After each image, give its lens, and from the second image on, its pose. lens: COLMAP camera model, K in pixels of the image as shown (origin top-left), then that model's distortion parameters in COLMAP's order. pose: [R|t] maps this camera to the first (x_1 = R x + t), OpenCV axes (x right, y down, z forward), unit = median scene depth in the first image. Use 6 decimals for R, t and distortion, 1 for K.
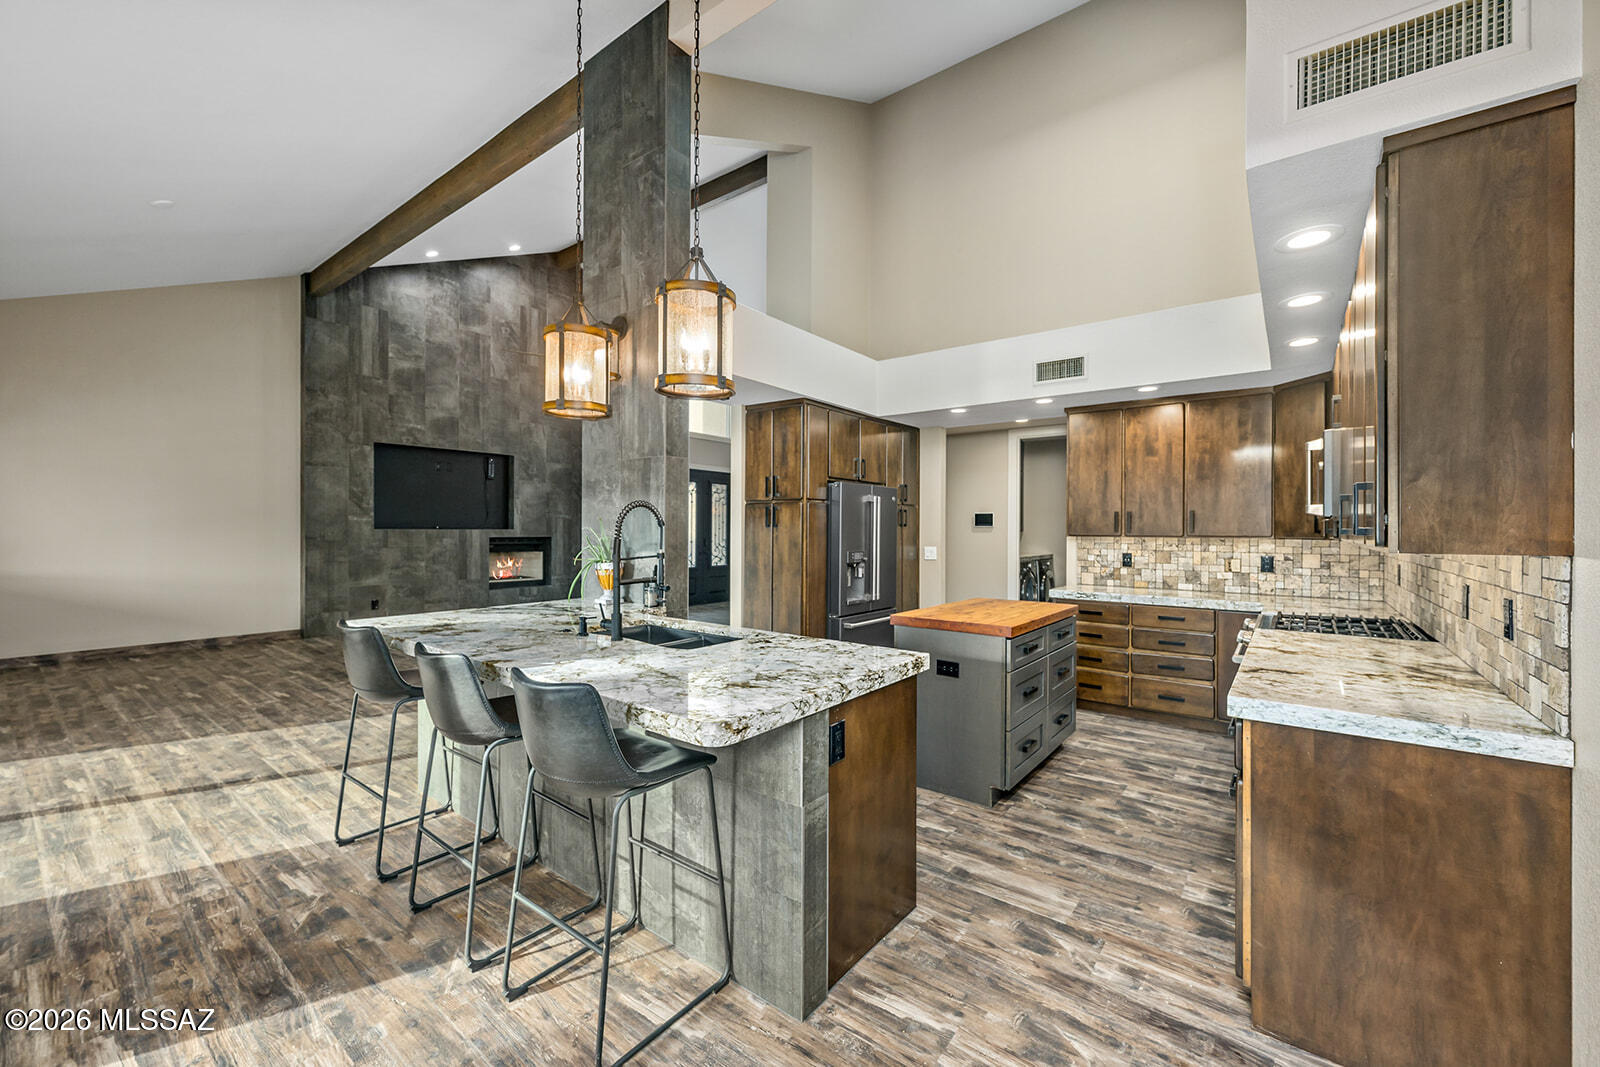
lens RADIAL K [[645.2, 0, 799.5], [0, 645.2, 527.4], [0, 0, 1]] dist [-0.000491, -0.000078]
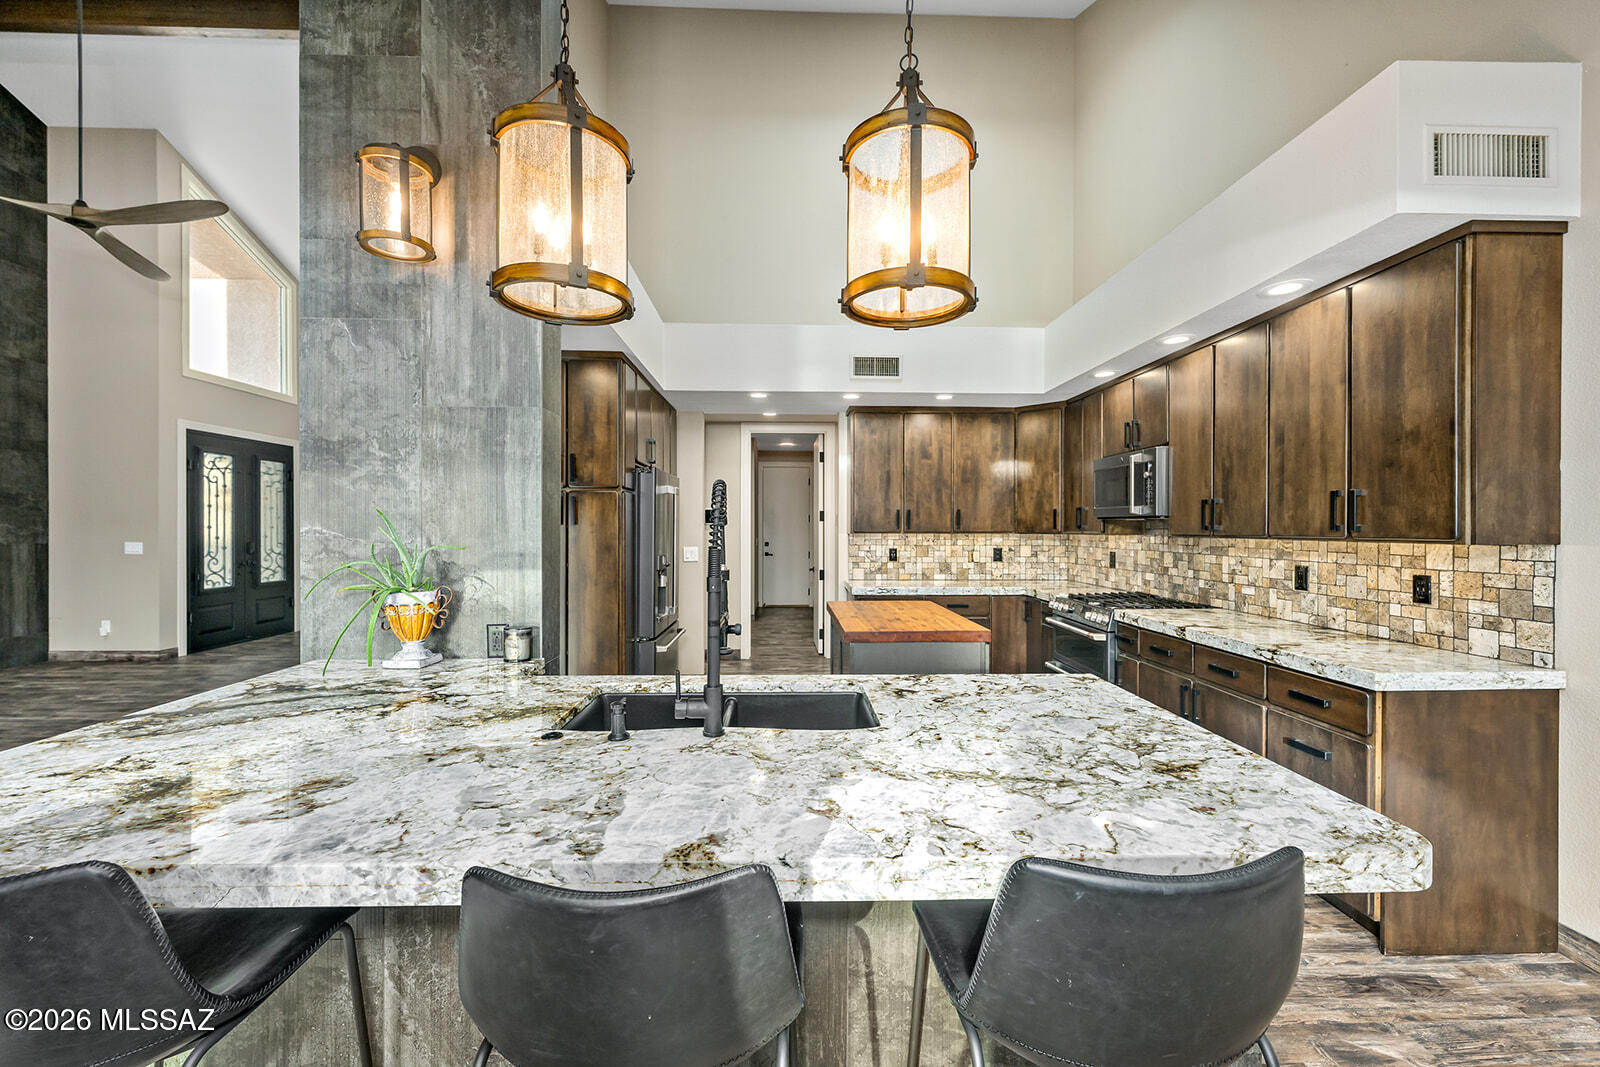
lens RADIAL K [[645.2, 0, 802.3], [0, 645.2, 529.4], [0, 0, 1]] dist [-0.000491, -0.000078]
pose [[0.765377, -0.007129, 0.643542, -0.292658], [0.001751, 0.999958, 0.008994, -0.001489], [-0.643579, -0.005757, 0.765358, 0.272808]]
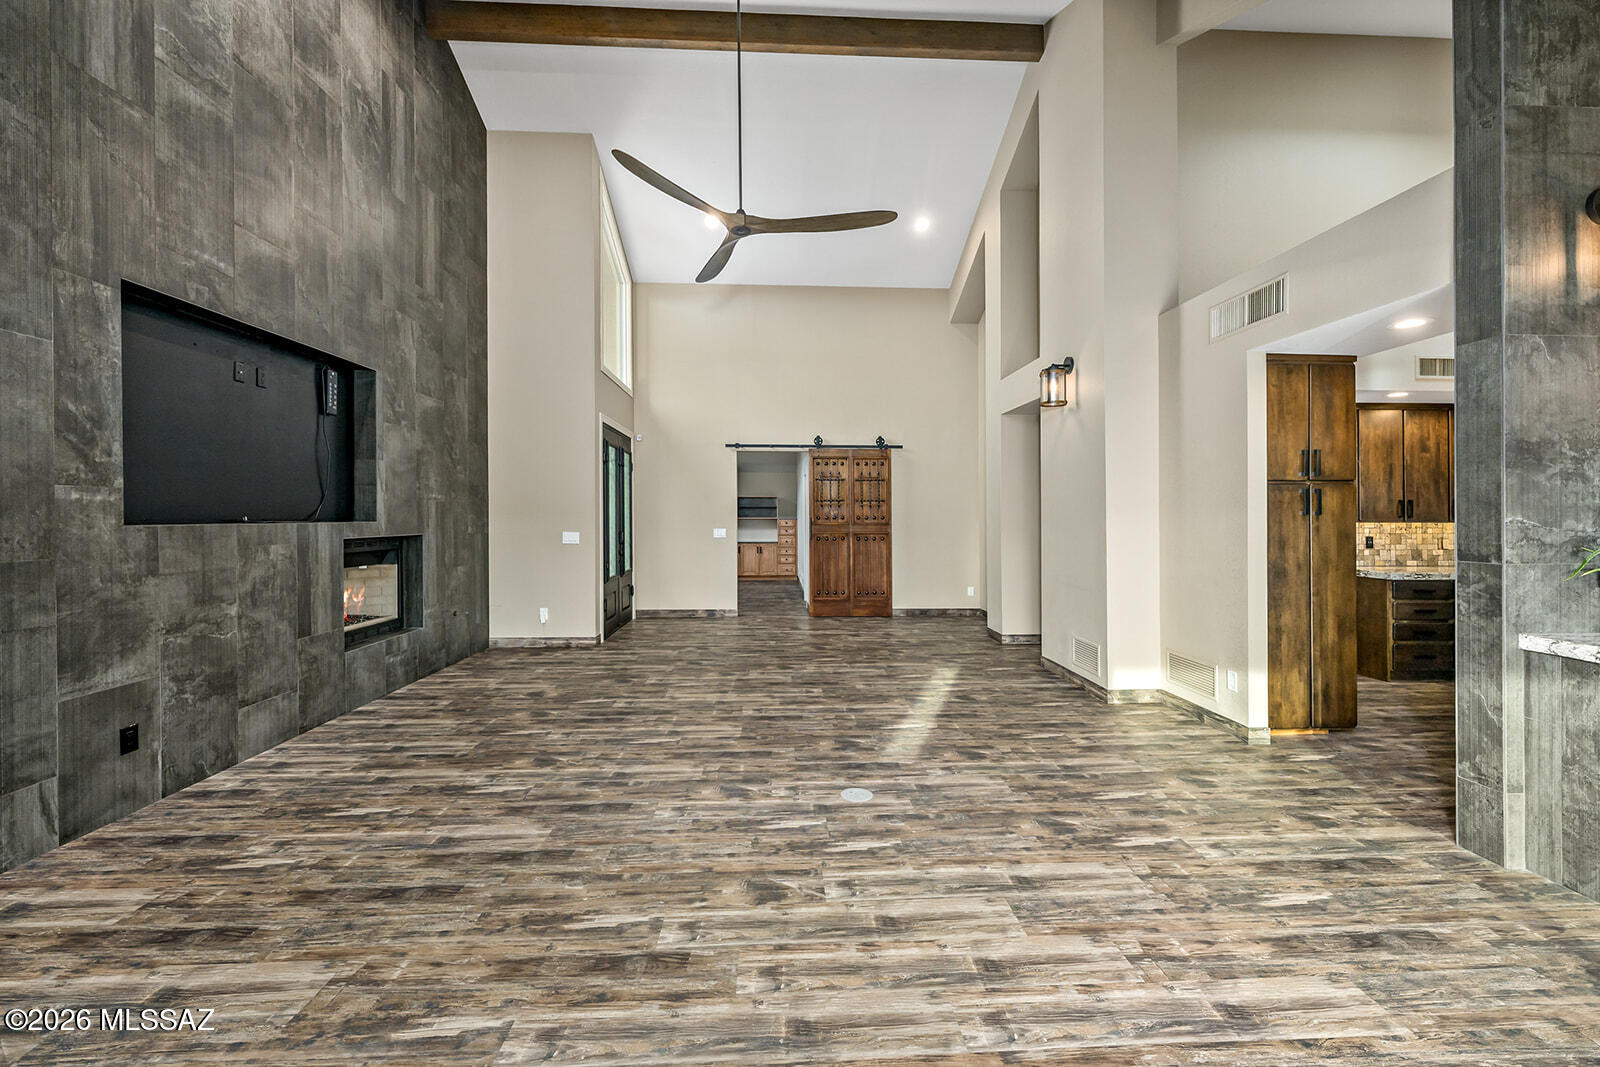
lens RADIAL K [[645.2, 0, 799.5], [0, 645.2, 513.7], [0, 0, 1]] dist [-0.000491, -0.000078]
pose [[0.753974, -0.003363, 0.656896, -0.985482], [0.003057, 0.999994, 0.001611, -0.005184], [-0.656897, 0.000793, 0.753980, 0.790962]]
